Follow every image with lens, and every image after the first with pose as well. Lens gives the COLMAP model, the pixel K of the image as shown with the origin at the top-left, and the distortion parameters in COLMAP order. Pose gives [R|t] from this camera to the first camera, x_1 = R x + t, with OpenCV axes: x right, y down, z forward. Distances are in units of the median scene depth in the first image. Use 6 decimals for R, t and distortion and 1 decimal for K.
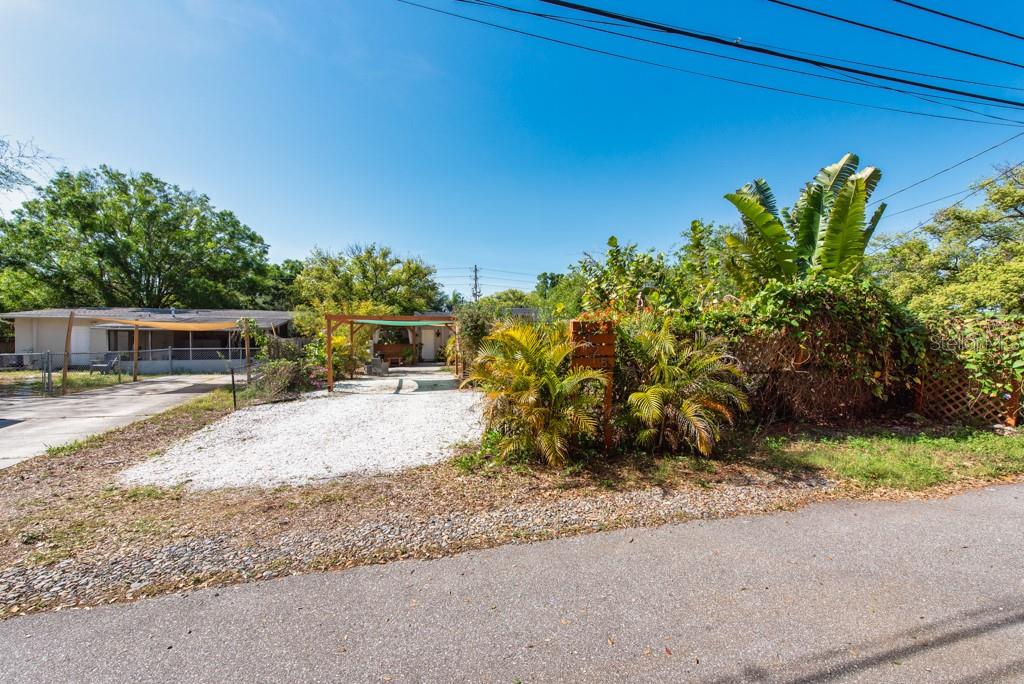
lens RADIAL K [[408.6, 0, 512.0], [0, 408.6, 342.0], [0, 0, 1]] dist [0.001439, -0.000253]
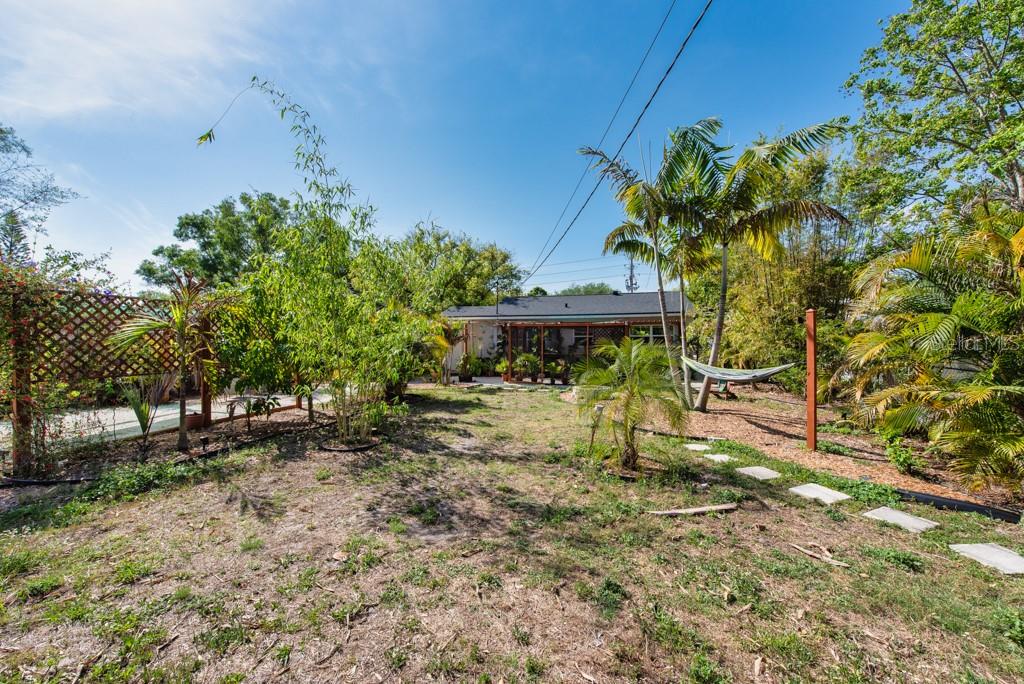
lens RADIAL K [[408.6, 0, 512.0], [0, 408.6, 342.0], [0, 0, 1]] dist [0.001439, -0.000253]
pose [[0.863559, 0.000870, -0.504247, 0.218011], [-0.005796, 0.999950, -0.008201, -0.003158], [0.504215, 0.010004, 0.863520, 0.377665]]
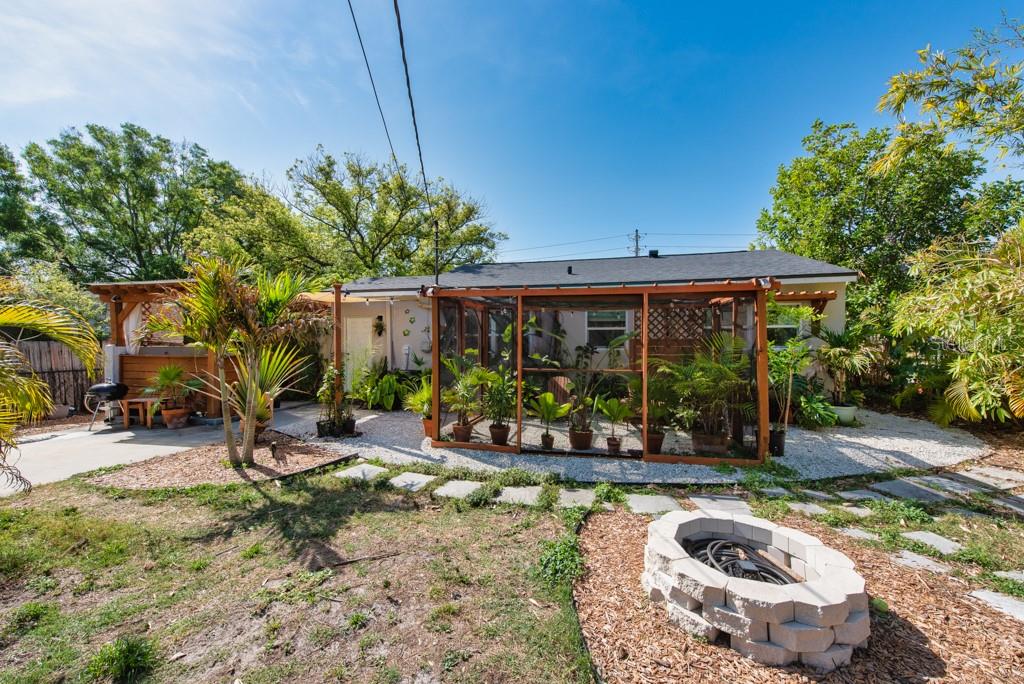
lens RADIAL K [[405.8, 0, 512.0], [0, 405.8, 342.0], [0, 0, 1]] dist [0.000336, -0.000120]
pose [[0.879175, 0.002833, -0.476490, 0.090145], [-0.006123, 0.999967, -0.005353, -0.004840], [0.476459, 0.007624, 0.879164, 0.648324]]
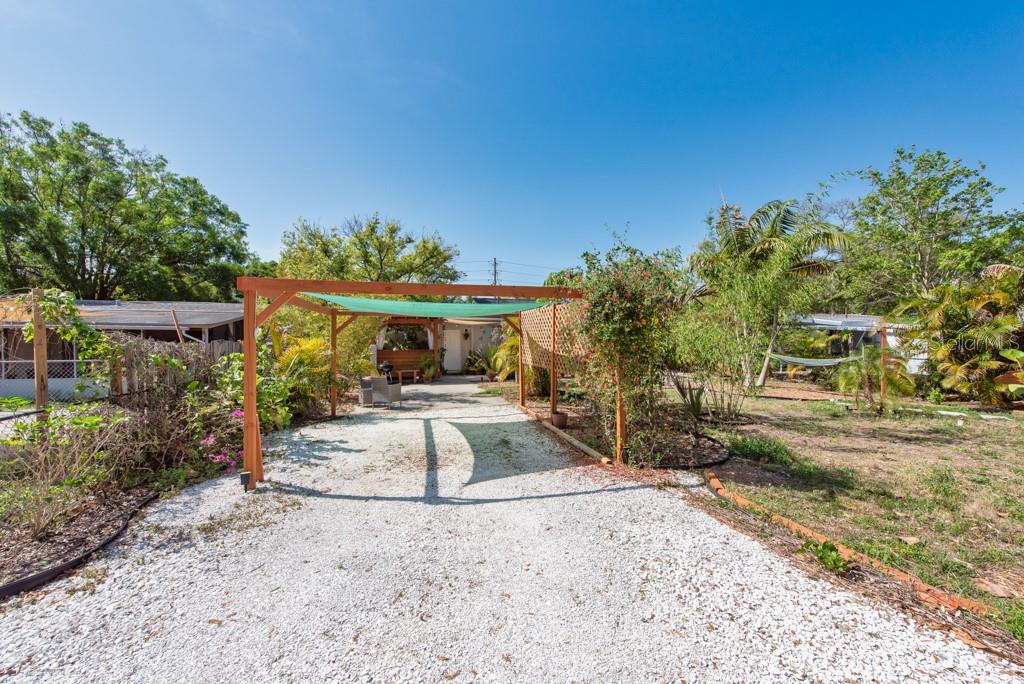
lens RADIAL K [[408.6, 0, 512.0], [0, 408.6, 342.0], [0, 0, 1]] dist [0.001439, -0.000253]
pose [[0.999914, 0.000660, -0.013124, -0.079402], [-0.000759, 0.999971, -0.007551, -0.002413], [0.013118, 0.007561, 0.999885, 0.245452]]
